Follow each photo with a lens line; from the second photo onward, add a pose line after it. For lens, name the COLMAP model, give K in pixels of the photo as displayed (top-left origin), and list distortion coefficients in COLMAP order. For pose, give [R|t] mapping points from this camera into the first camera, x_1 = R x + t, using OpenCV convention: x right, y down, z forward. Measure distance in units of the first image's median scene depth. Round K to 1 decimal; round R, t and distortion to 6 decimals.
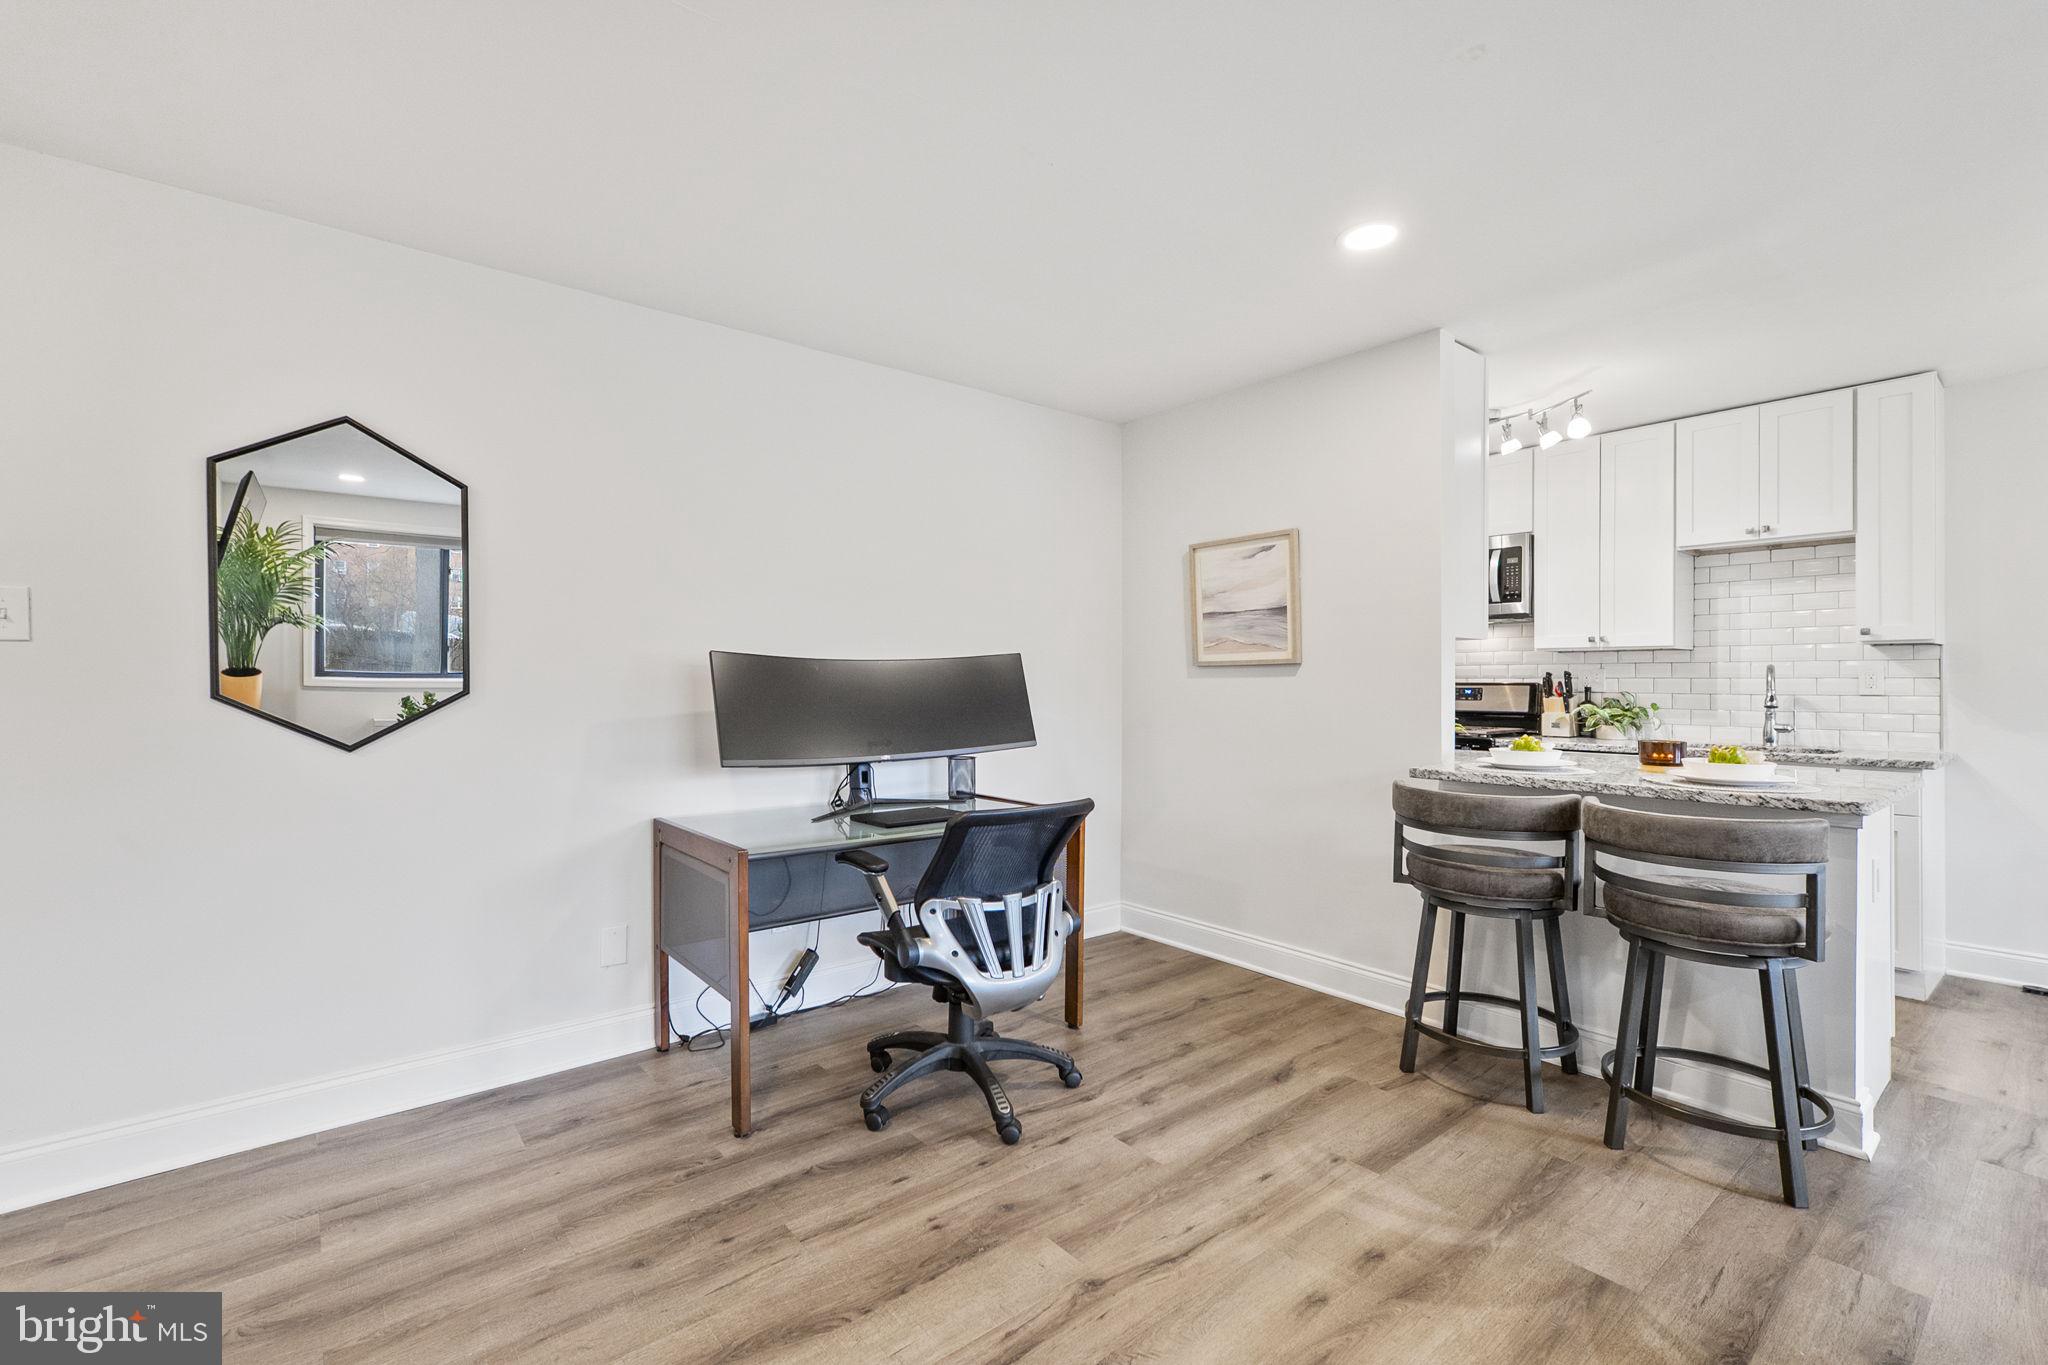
lens RADIAL K [[893.8, 0, 1017.0], [0, 893.8, 678.8], [0, 0, 1]] dist [0.006263, 0.002450]
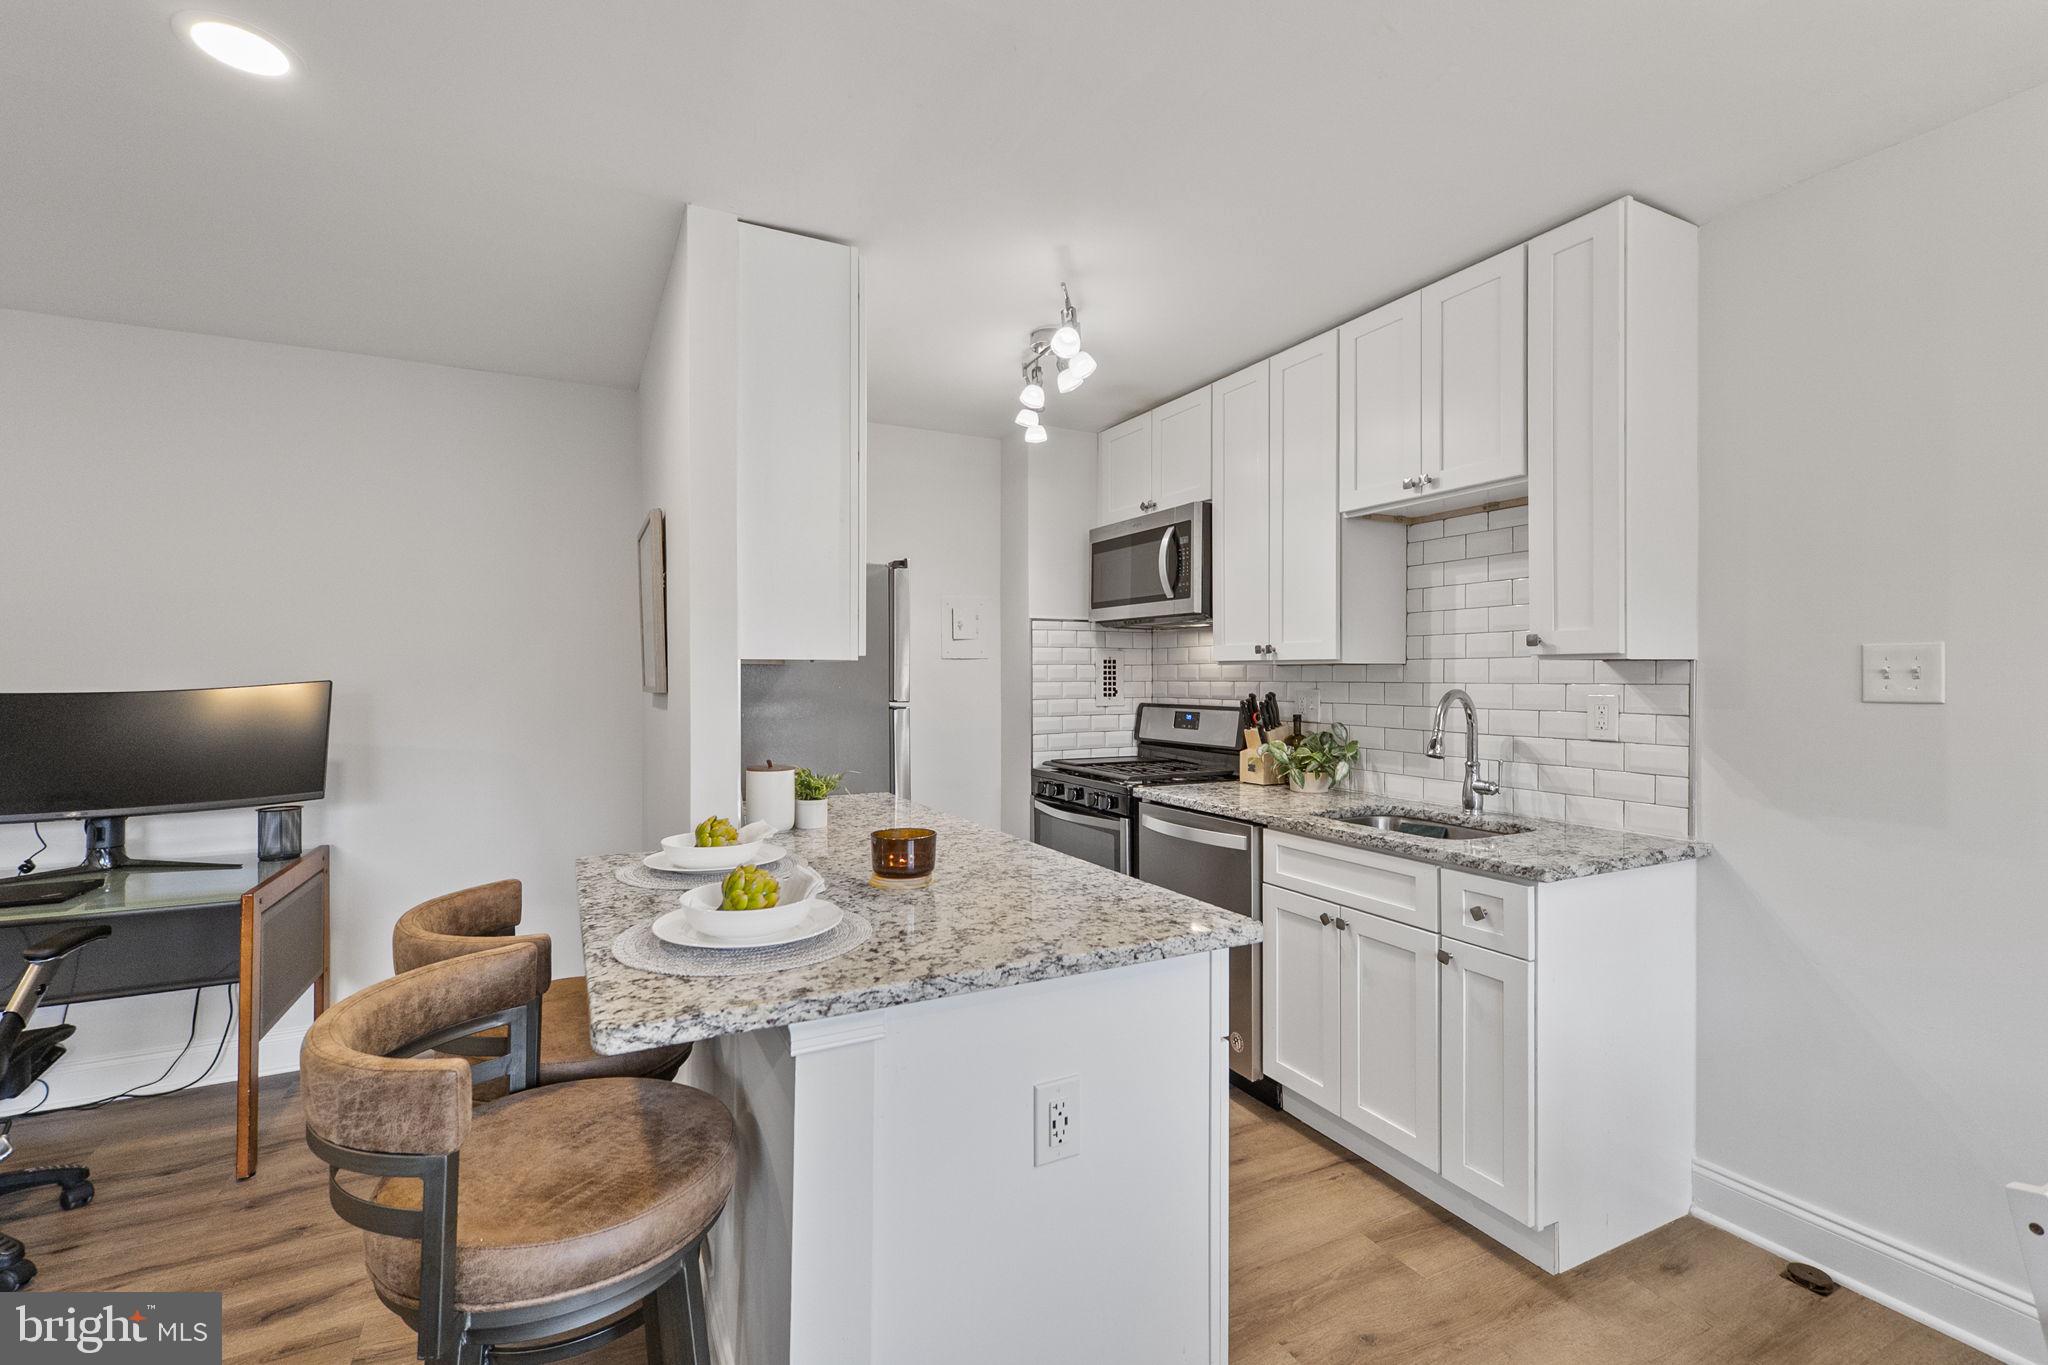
lens RADIAL K [[893.8, 0, 1020.5], [0, 893.8, 679.8], [0, 0, 1]] dist [0.006263, 0.002450]
pose [[0.976655, -0.001607, -0.214807, 0.683866], [0.003334, 0.999965, 0.007679, -0.029505], [0.214787, -0.008216, 0.976626, 0.309346]]
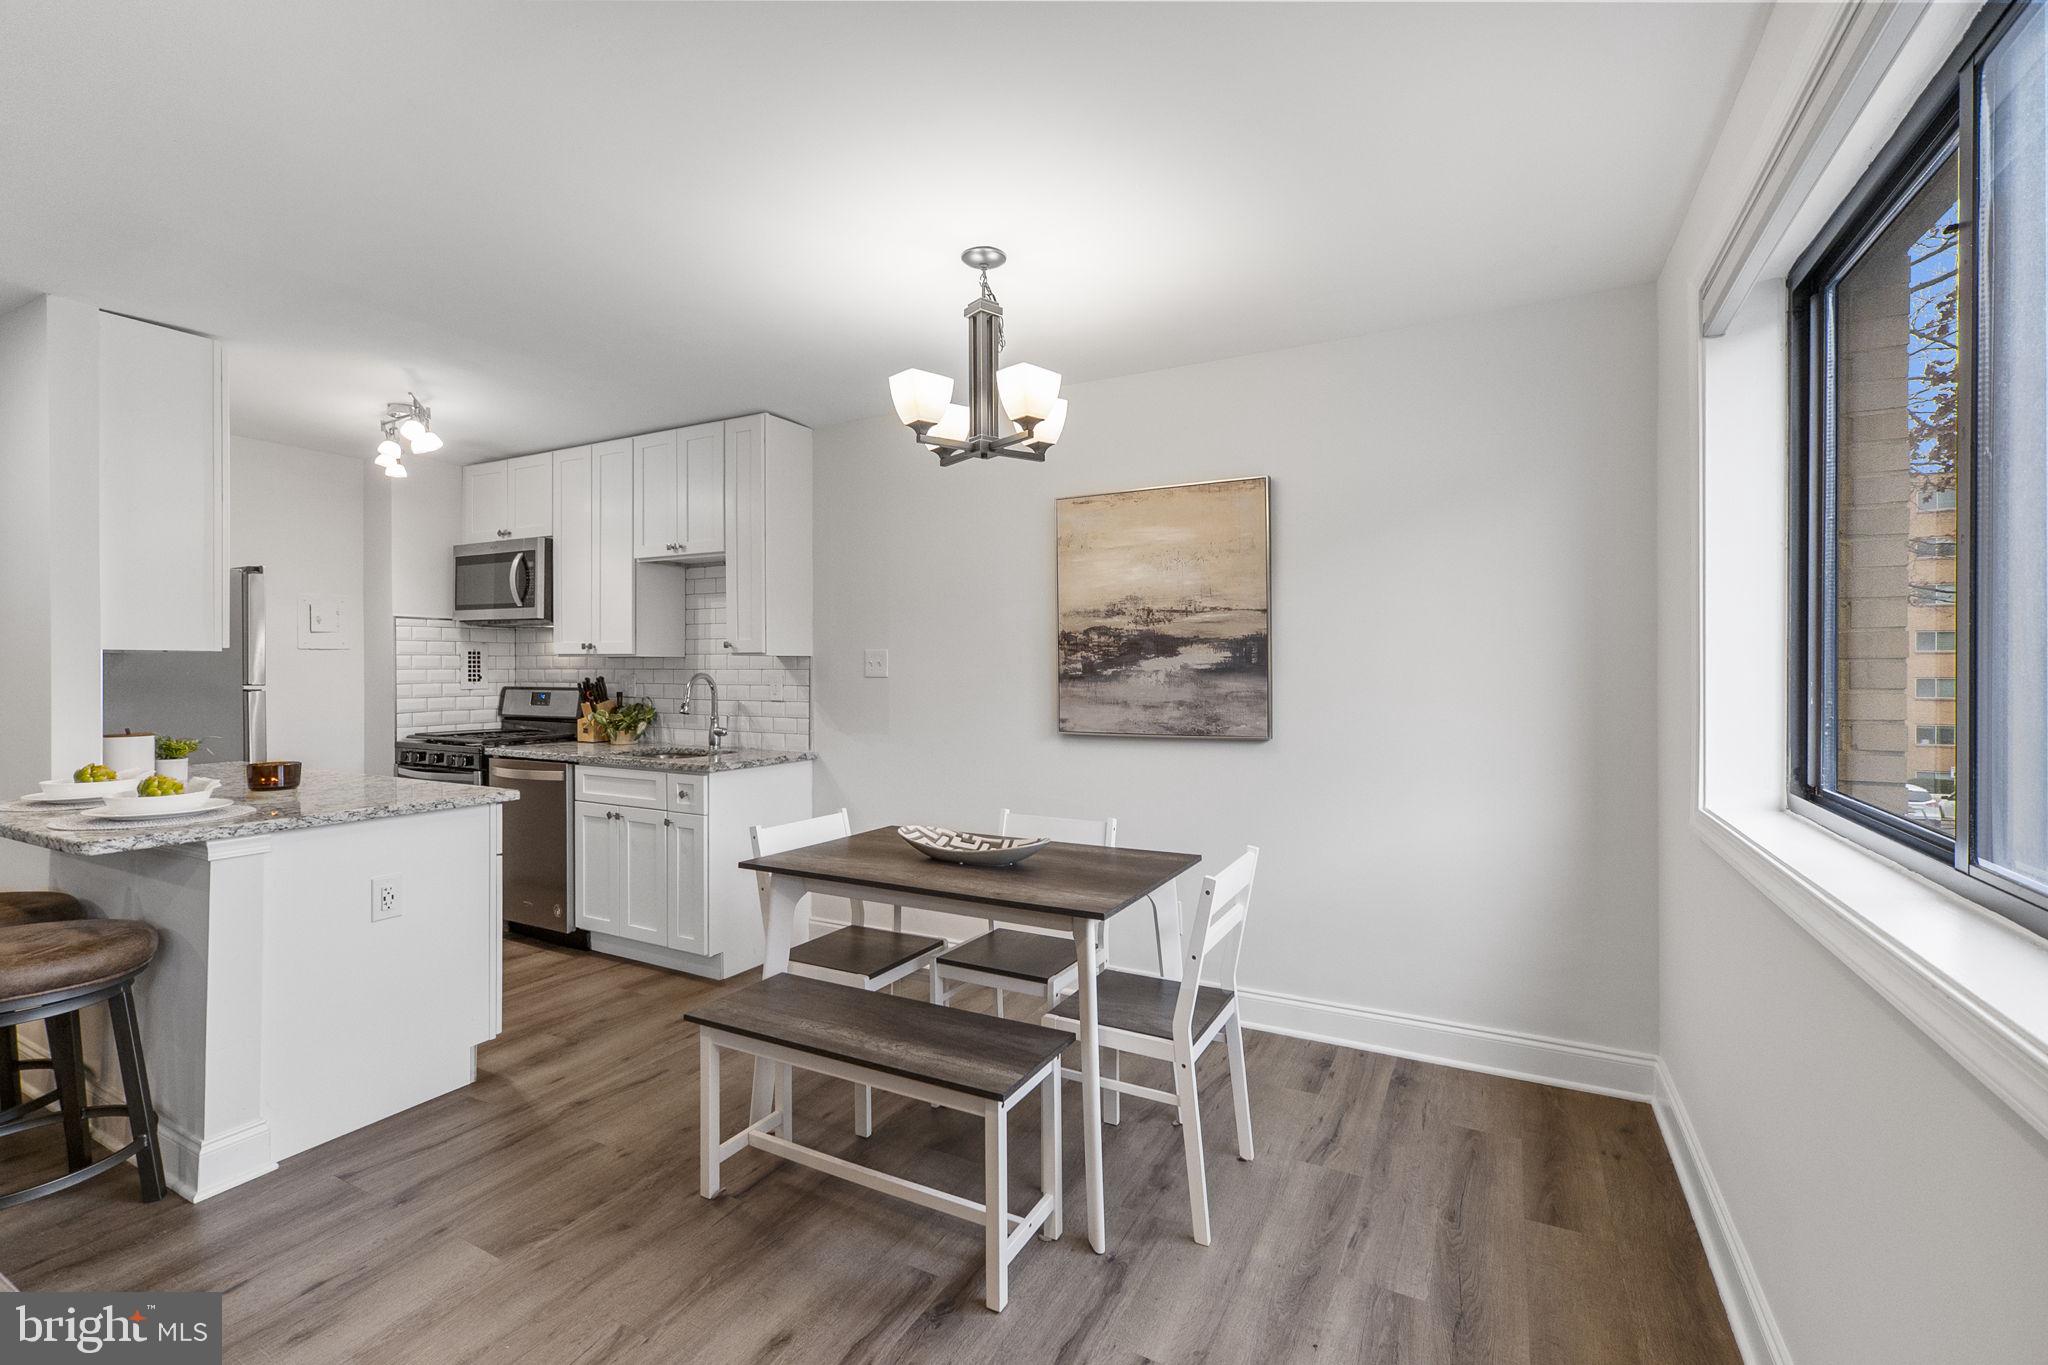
lens RADIAL K [[893.8, 0, 1018.7], [0, 893.8, 672.7], [0, 0, 1]] dist [0.006263, 0.002450]
pose [[0.928603, -0.002616, 0.371065, 0.809897], [-0.001077, 0.999952, 0.009744, -0.027548], [-0.371073, -0.009448, 0.928556, -0.133432]]
